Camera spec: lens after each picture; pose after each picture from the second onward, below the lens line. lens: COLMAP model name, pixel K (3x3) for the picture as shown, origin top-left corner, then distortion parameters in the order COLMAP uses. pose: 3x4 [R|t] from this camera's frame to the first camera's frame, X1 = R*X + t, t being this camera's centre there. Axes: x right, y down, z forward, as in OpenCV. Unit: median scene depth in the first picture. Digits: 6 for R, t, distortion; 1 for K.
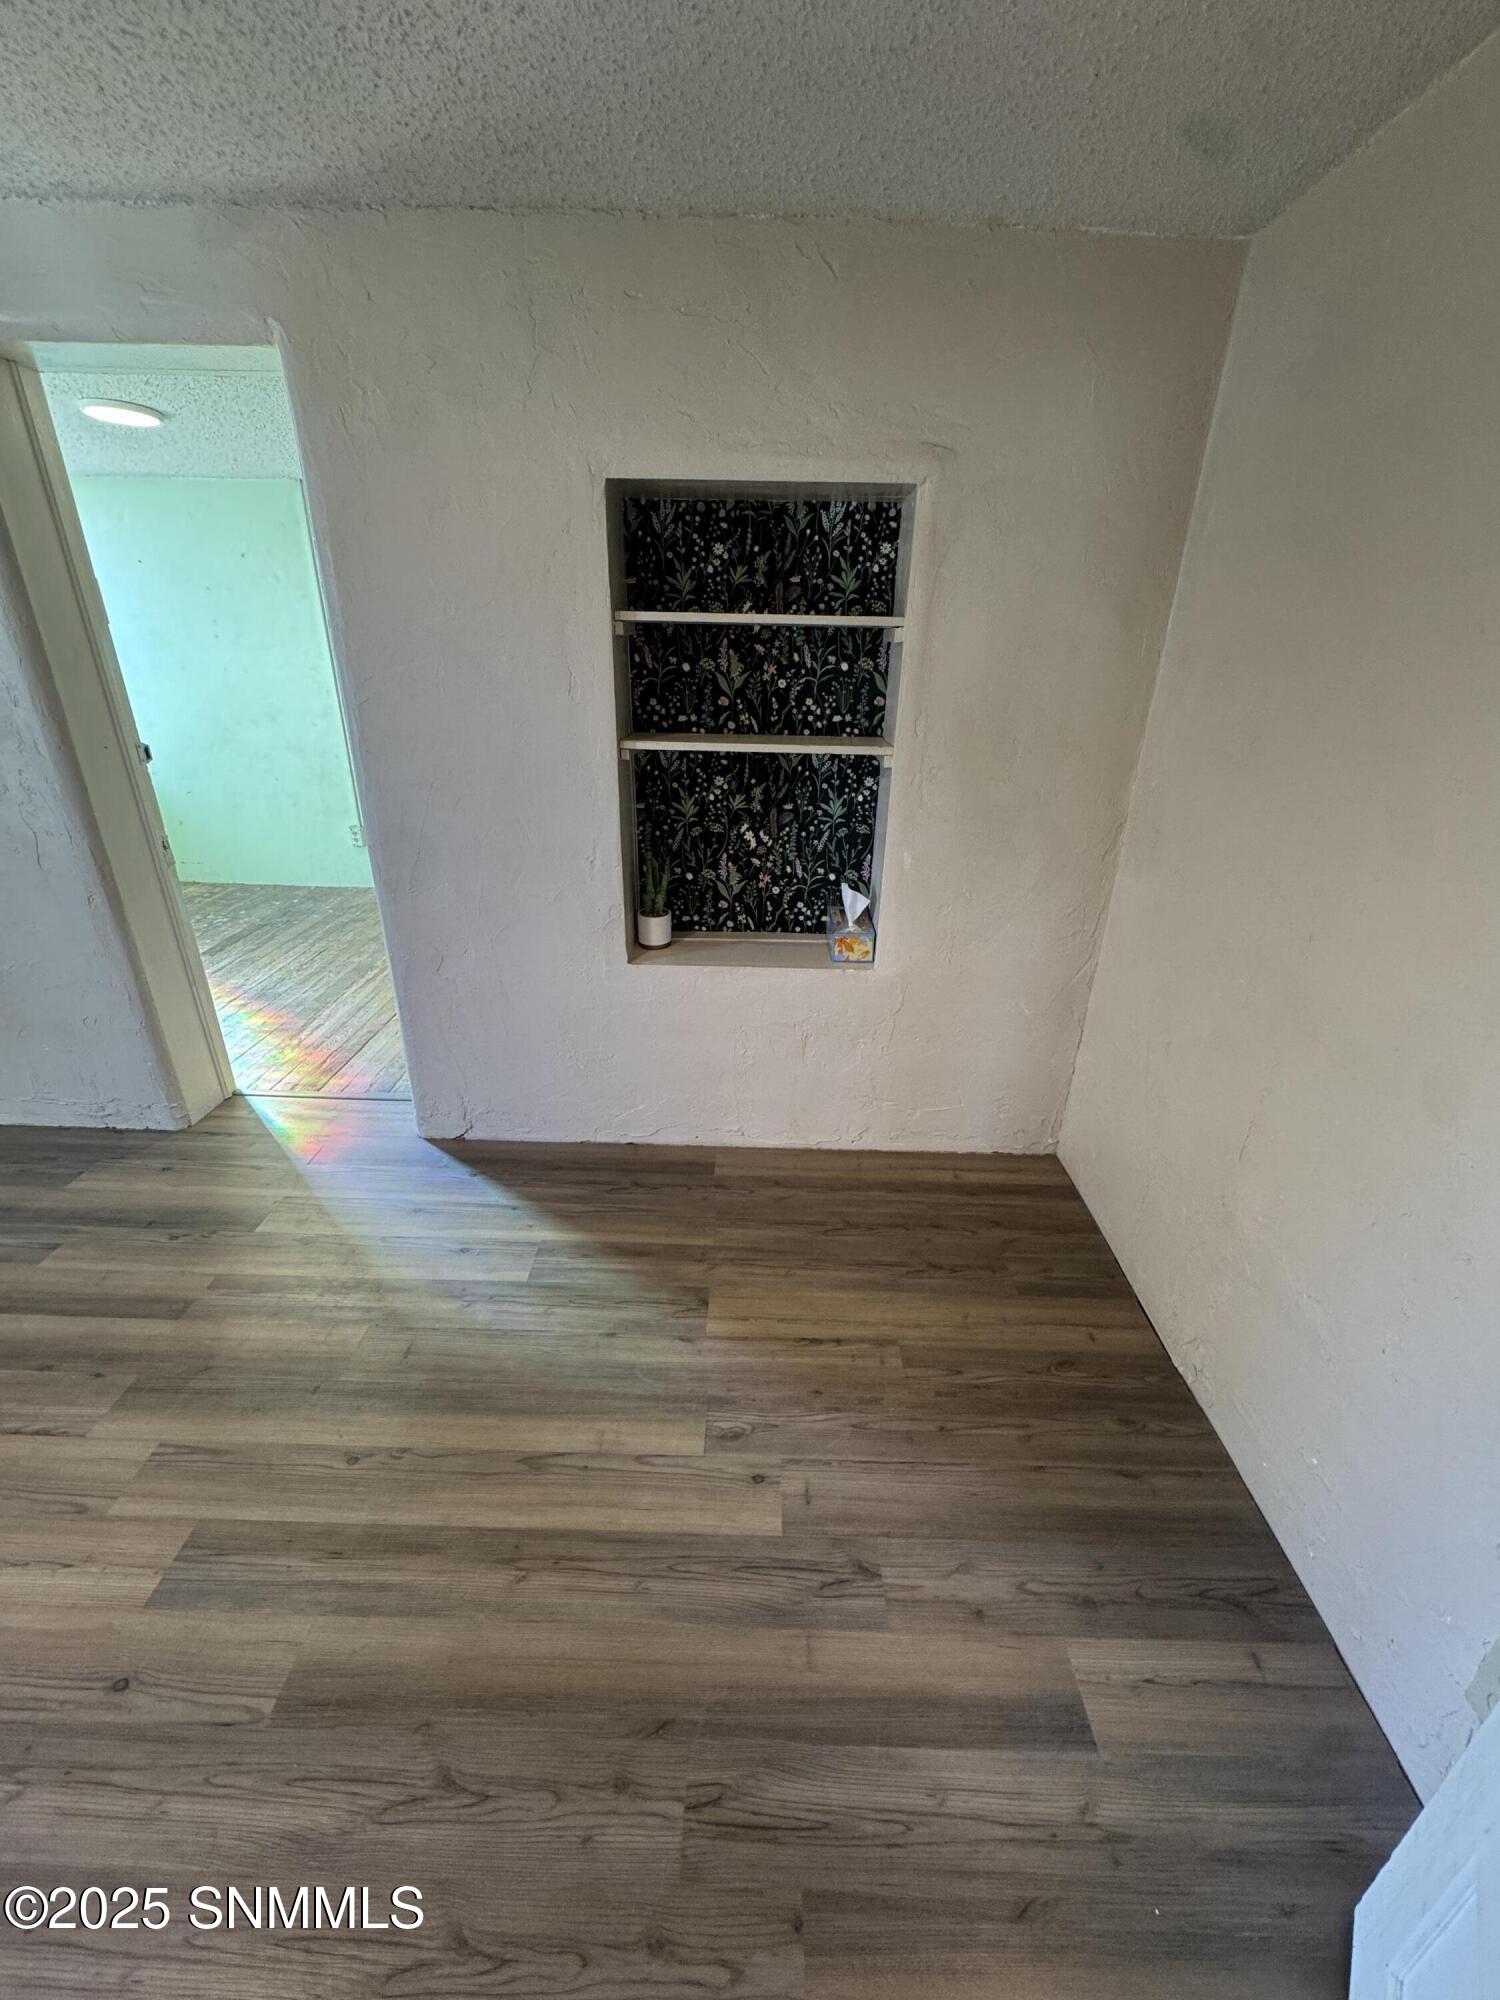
lens RADIAL K [[798.1, 0, 751.7], [0, 798.1, 998.7], [0, 0, 1]] dist [-0.004577, -0.000324]
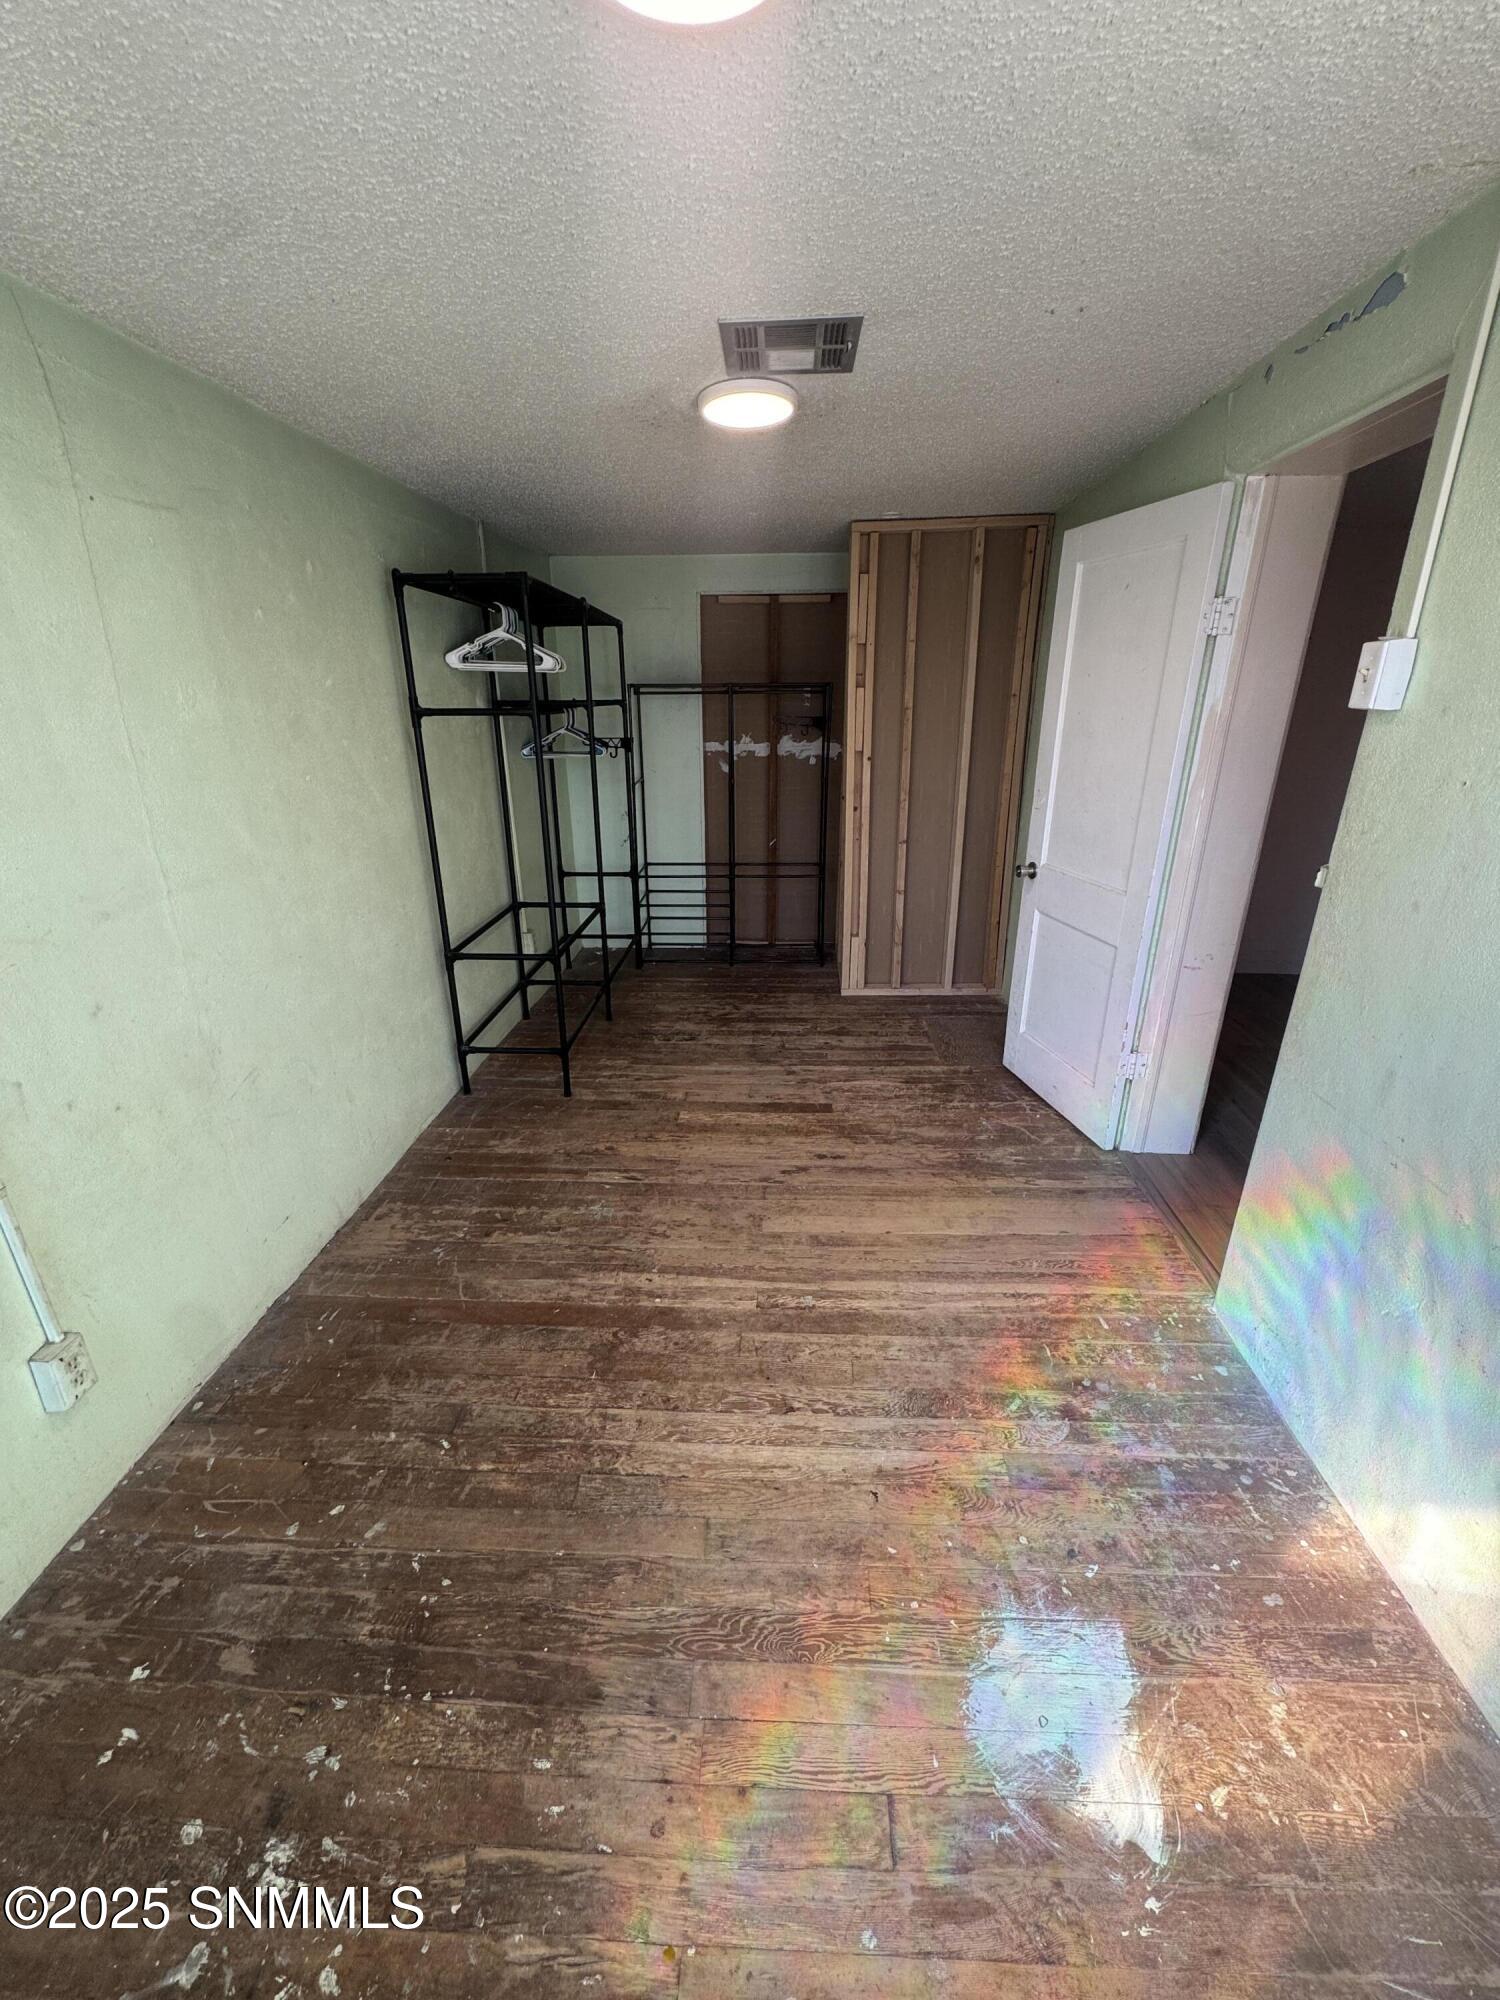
lens RADIAL K [[798.1, 0, 751.7], [0, 798.1, 998.7], [0, 0, 1]] dist [-0.004577, -0.000324]
pose [[0.039886, -0.378888, 0.924582, -1.721706], [0.411277, 0.849526, 0.330388, -0.775276], [-0.910637, 0.367082, 0.189712, 1.584714]]
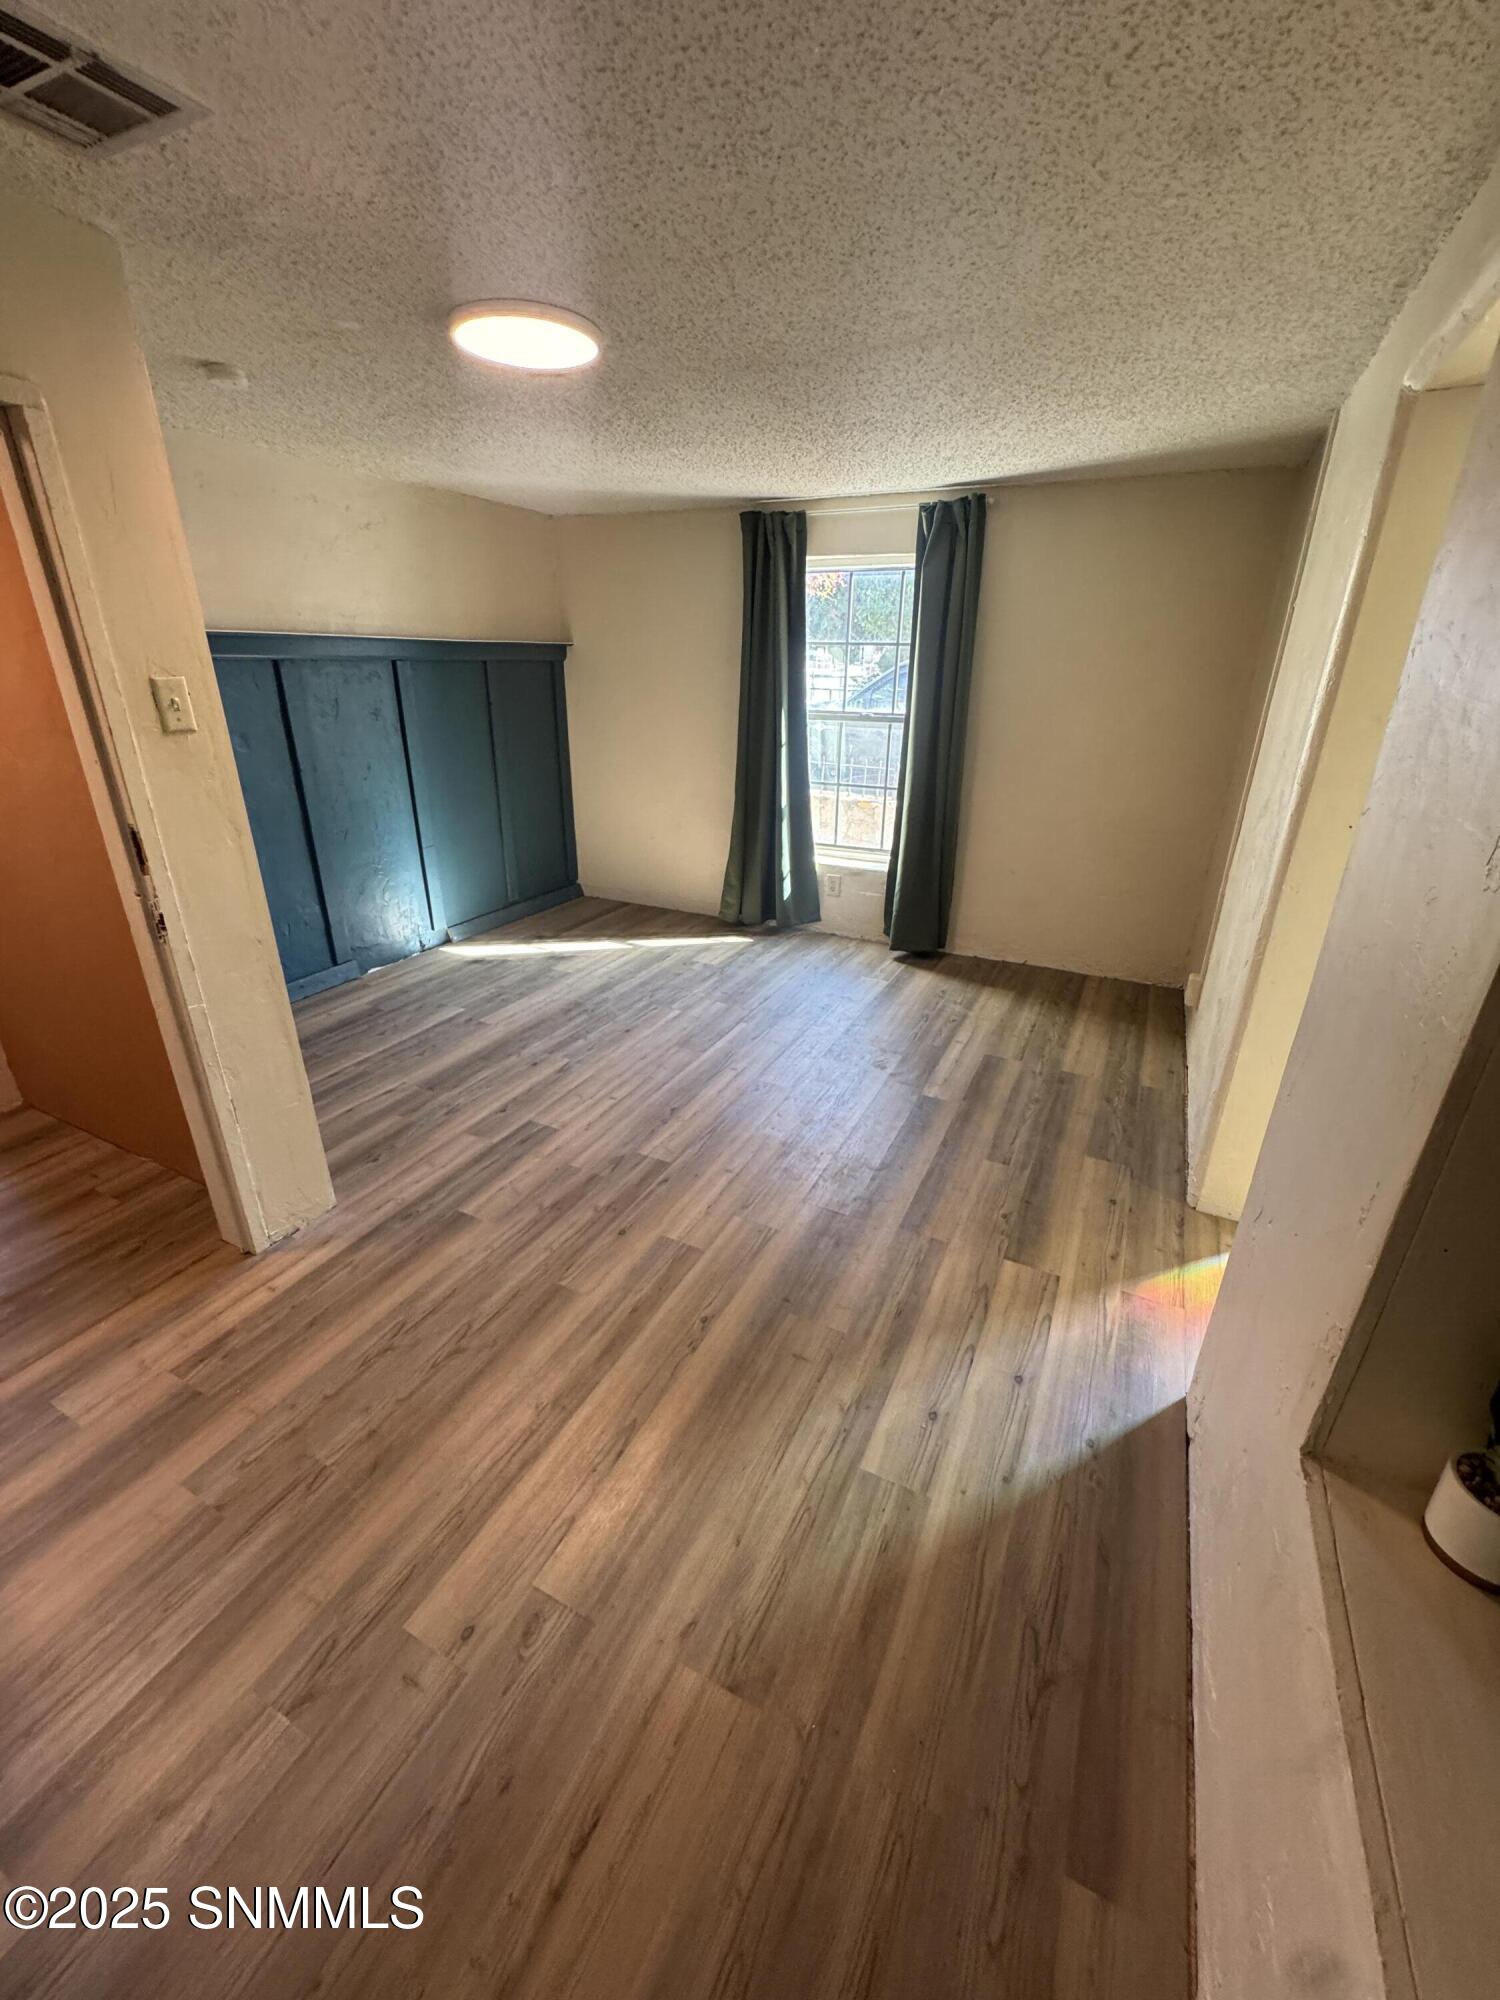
lens RADIAL K [[798.1, 0, 751.7], [0, 798.1, 998.7], [0, 0, 1]] dist [-0.004577, -0.000324]
pose [[-0.432316, 0.326067, -0.840704, 0.287075], [-0.387149, 0.774909, 0.499632, -0.374793], [0.814382, 0.541477, -0.208769, 0.797474]]
